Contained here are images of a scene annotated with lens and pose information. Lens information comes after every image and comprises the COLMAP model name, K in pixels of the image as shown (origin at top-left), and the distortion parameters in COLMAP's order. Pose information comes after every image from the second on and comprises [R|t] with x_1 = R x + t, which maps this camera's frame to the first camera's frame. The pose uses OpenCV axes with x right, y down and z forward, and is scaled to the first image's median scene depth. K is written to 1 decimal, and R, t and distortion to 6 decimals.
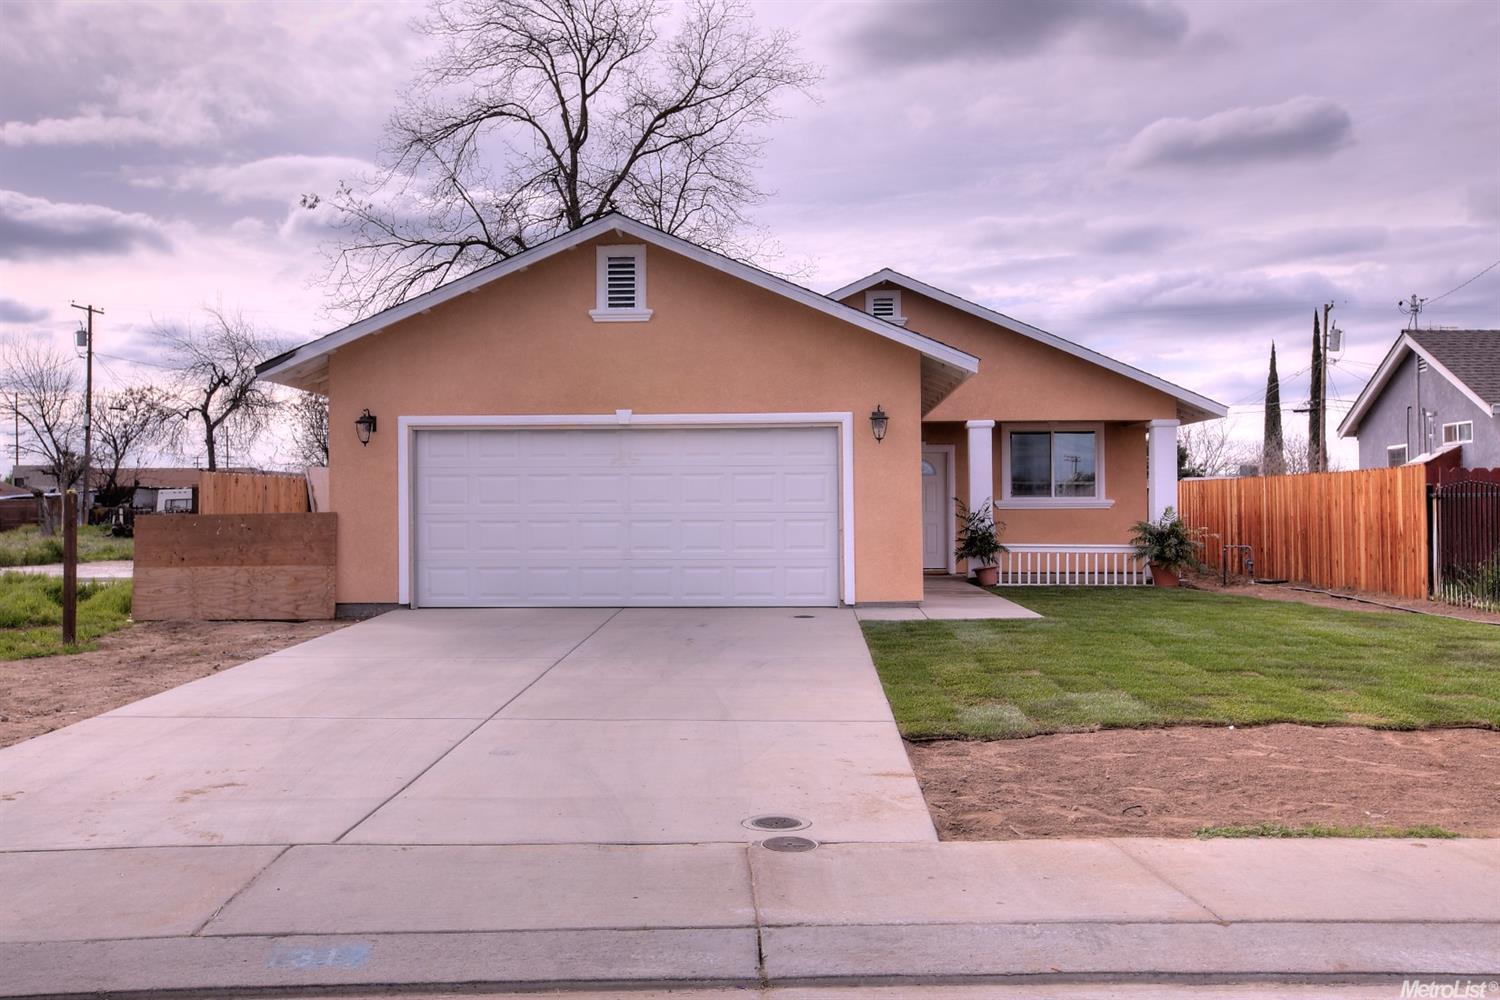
lens RADIAL K [[1412.4, 0, 747.2], [0, 1412.4, 506.4], [0, 0, 1]] dist [0.025972, 0.000000]
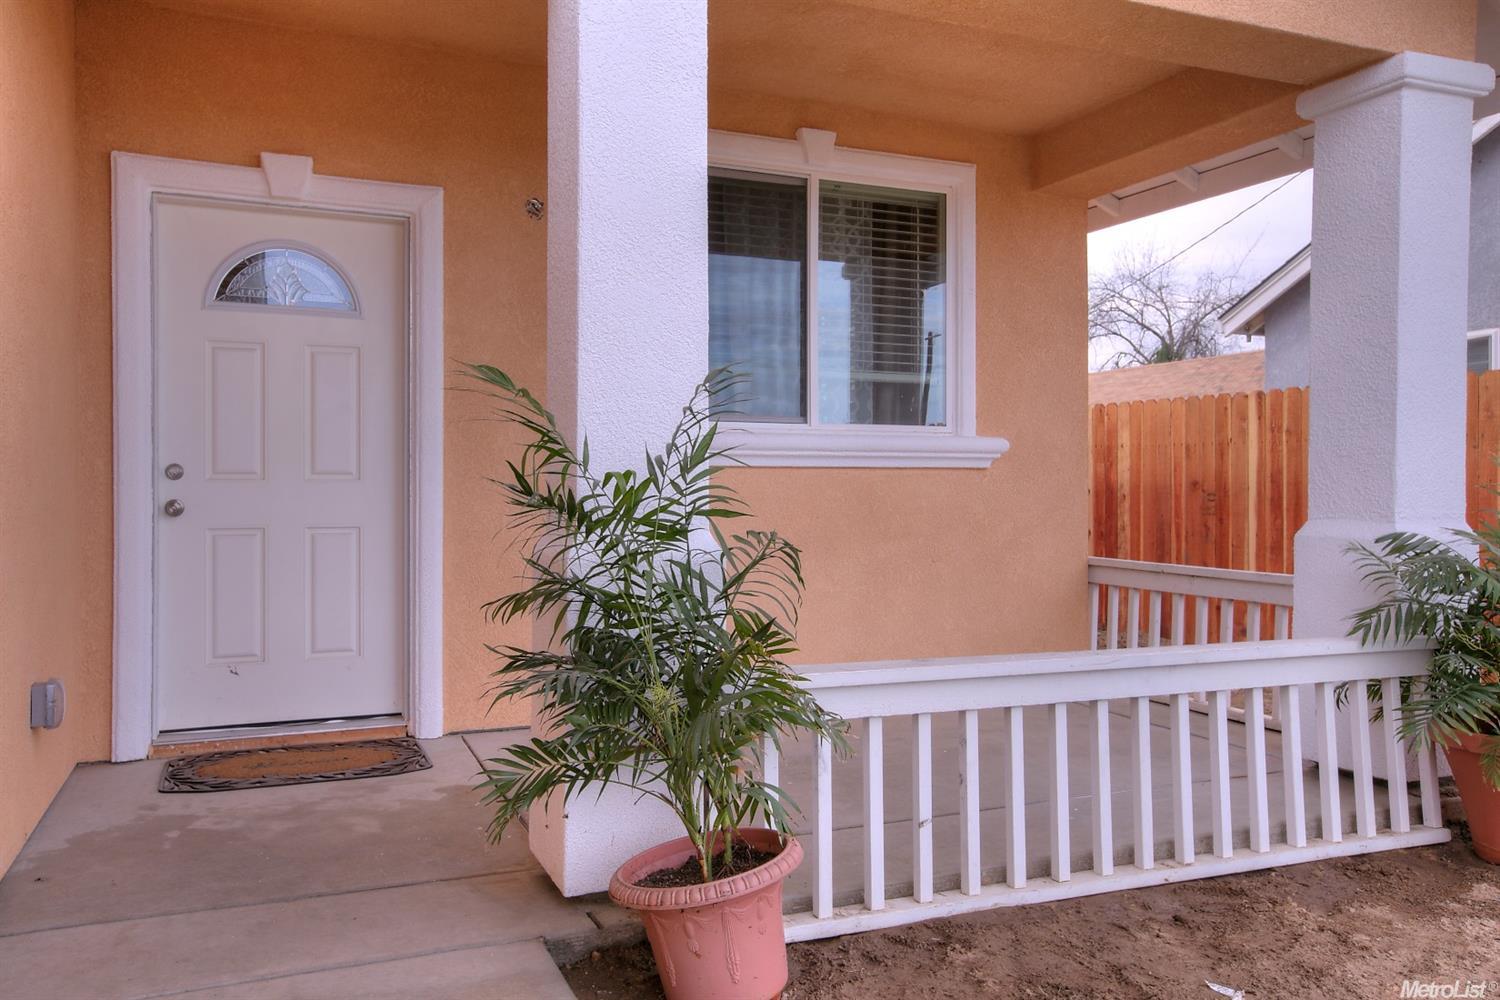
lens RADIAL K [[1166.3, 0, 744.7], [0, 1166.3, 495.6], [0, 0, 1]] dist [0.010203, 0.011434]
pose [[0.908413, 0.004121, 0.418053, 0.125491], [-0.009083, 0.999910, 0.009881, 0.005566], [-0.417975, -0.012773, 0.908369, 0.907365]]
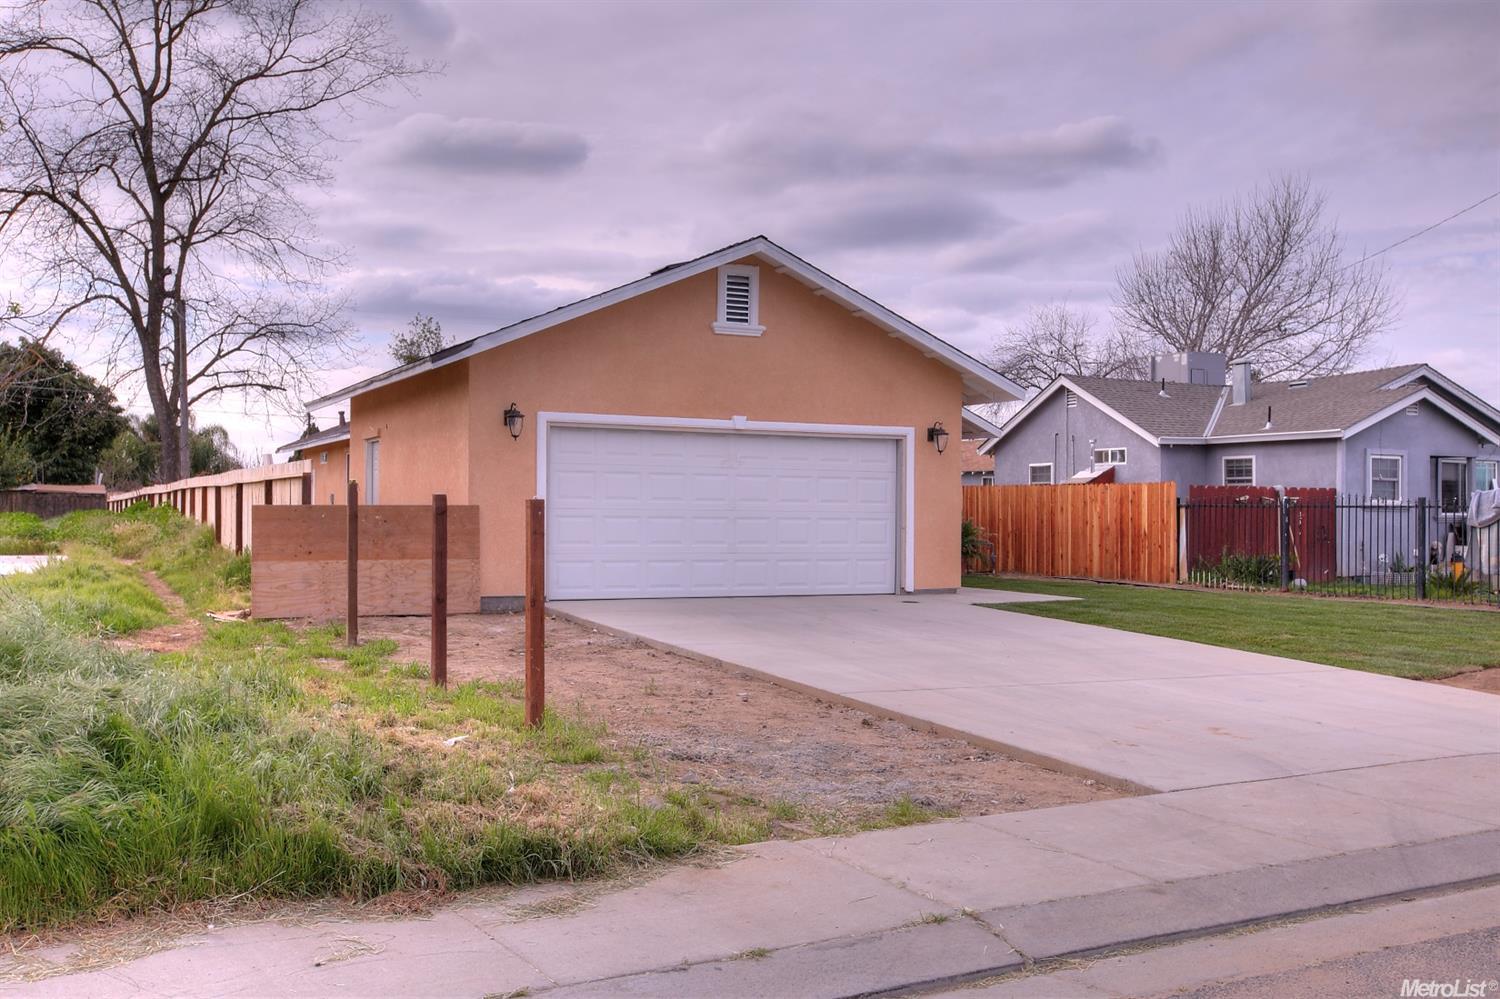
lens RADIAL K [[1412.4, 0, 744.0], [0, 1412.4, 493.6], [0, 0, 1]] dist [0.025972, 0.000000]
pose [[0.874176, 0.021150, 0.485148, -0.452840], [-0.018605, 0.999776, -0.010061, 0.001841], [-0.485252, -0.000231, 0.874374, 0.031997]]
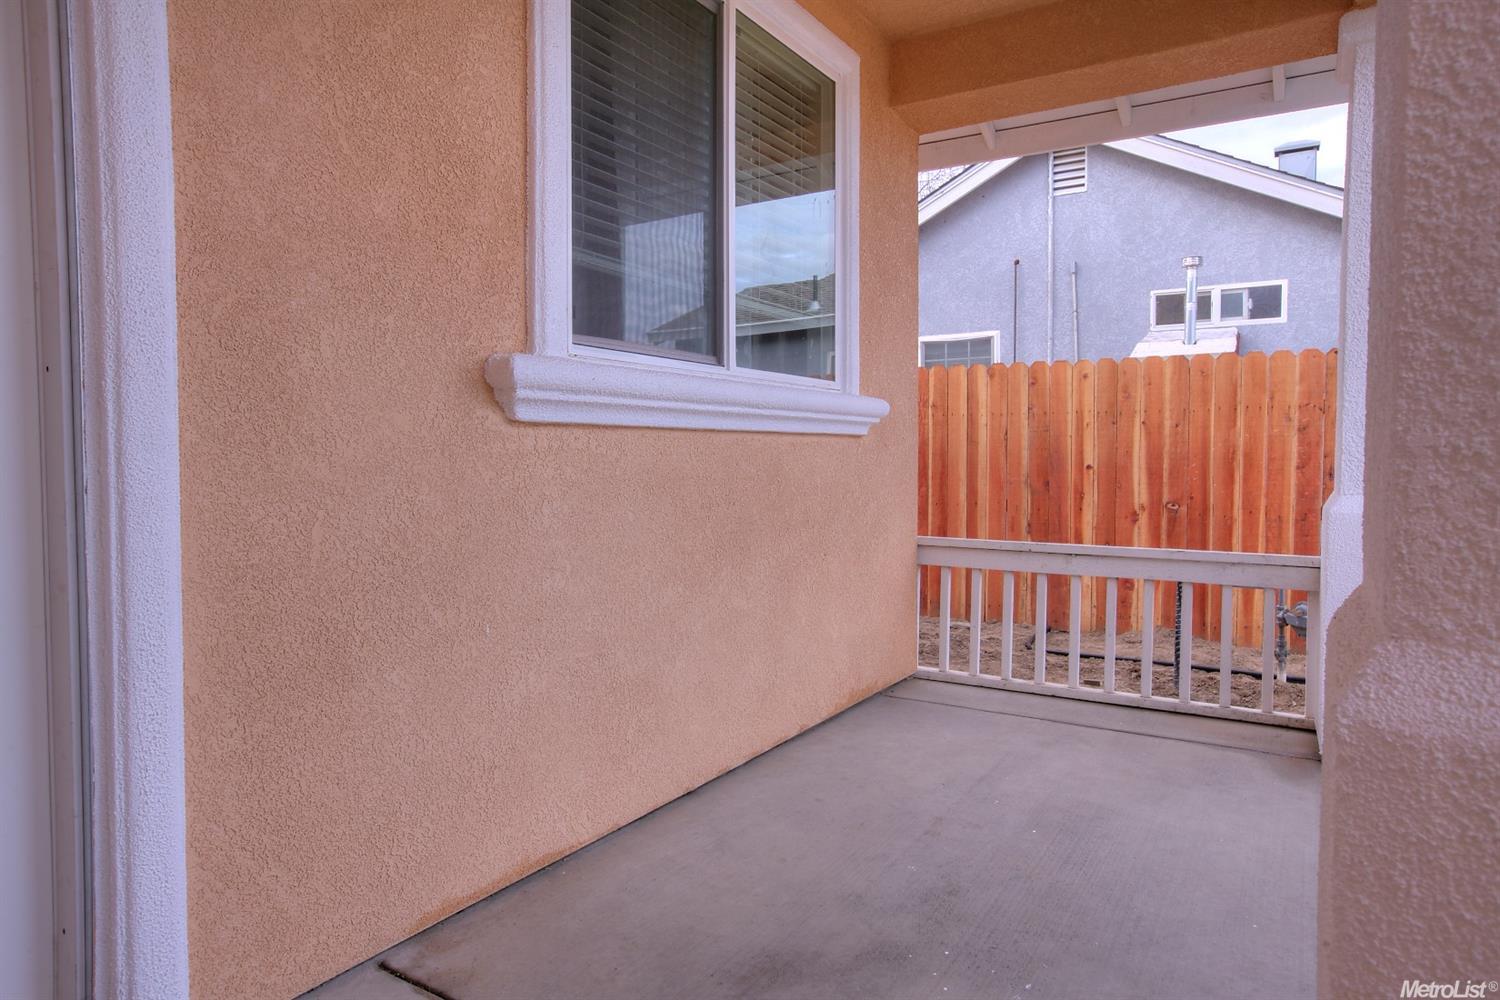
lens RADIAL K [[927.8, 0, 748.4], [0, 927.8, 492.2], [0, 0, 1]] dist [-0.008484, 0.000851]
pose [[0.507676, -0.027292, 0.861116, 0.127000], [-0.007393, 0.999323, 0.036031, 0.005894], [-0.861516, -0.024658, 0.507130, 1.057960]]
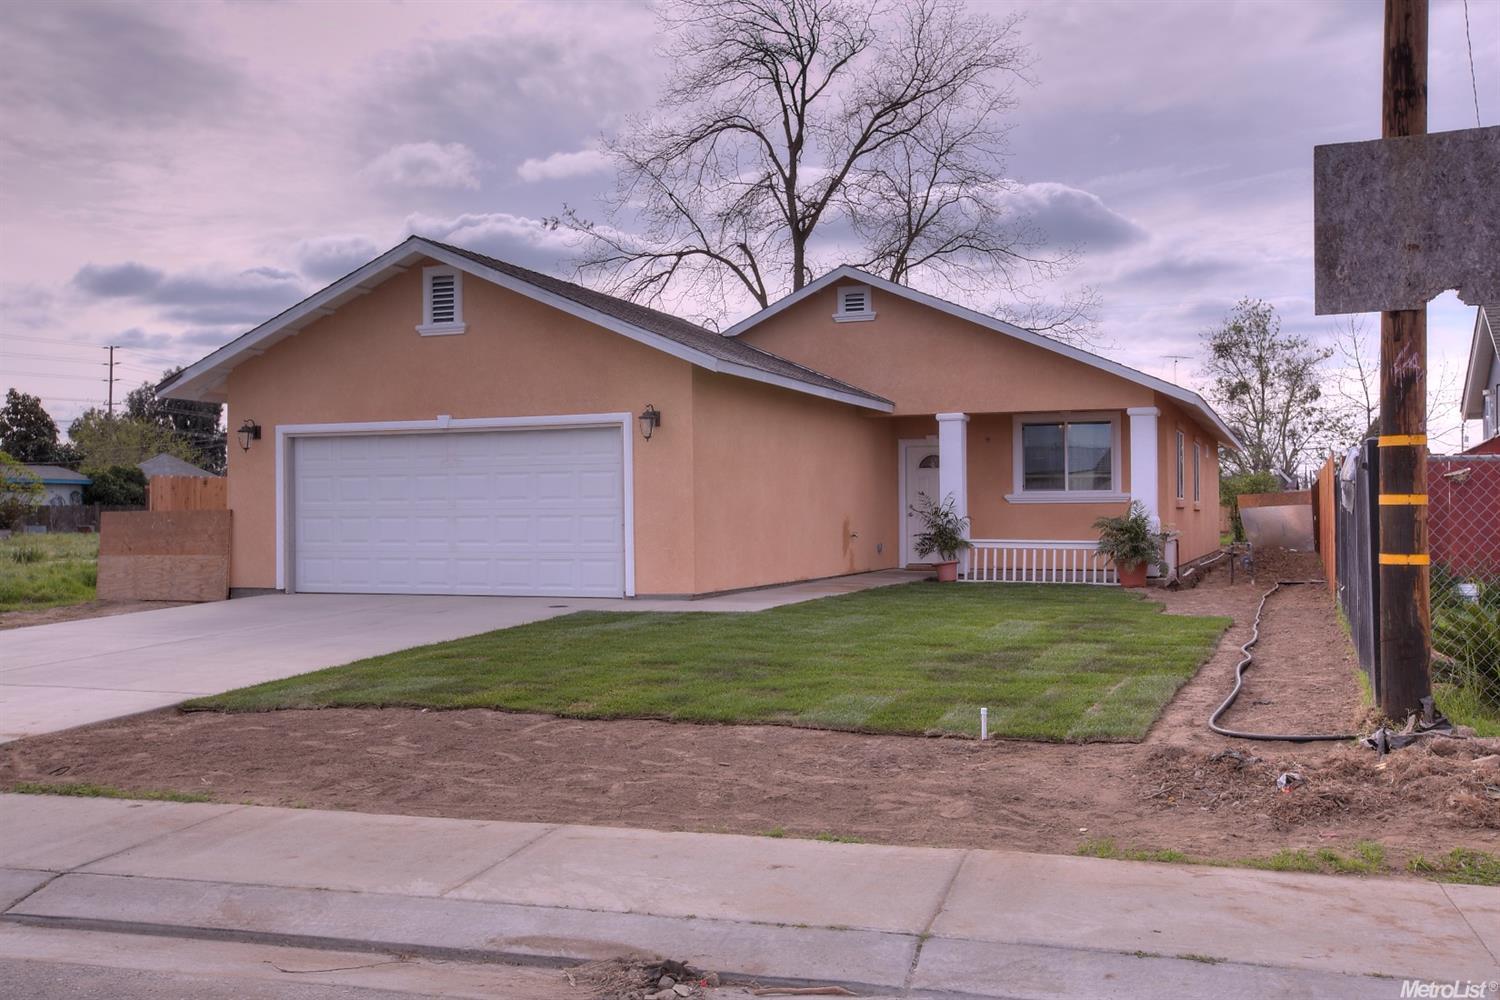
lens RADIAL K [[1412.4, 0, 744.3], [0, 1412.4, 499.8], [0, 0, 1]] dist [0.025972, 0.000000]
pose [[0.944876, -0.004476, -0.327397, 0.363781], [0.004459, 0.999990, -0.000803, -0.000665], [0.327397, -0.000701, 0.944886, 0.028814]]
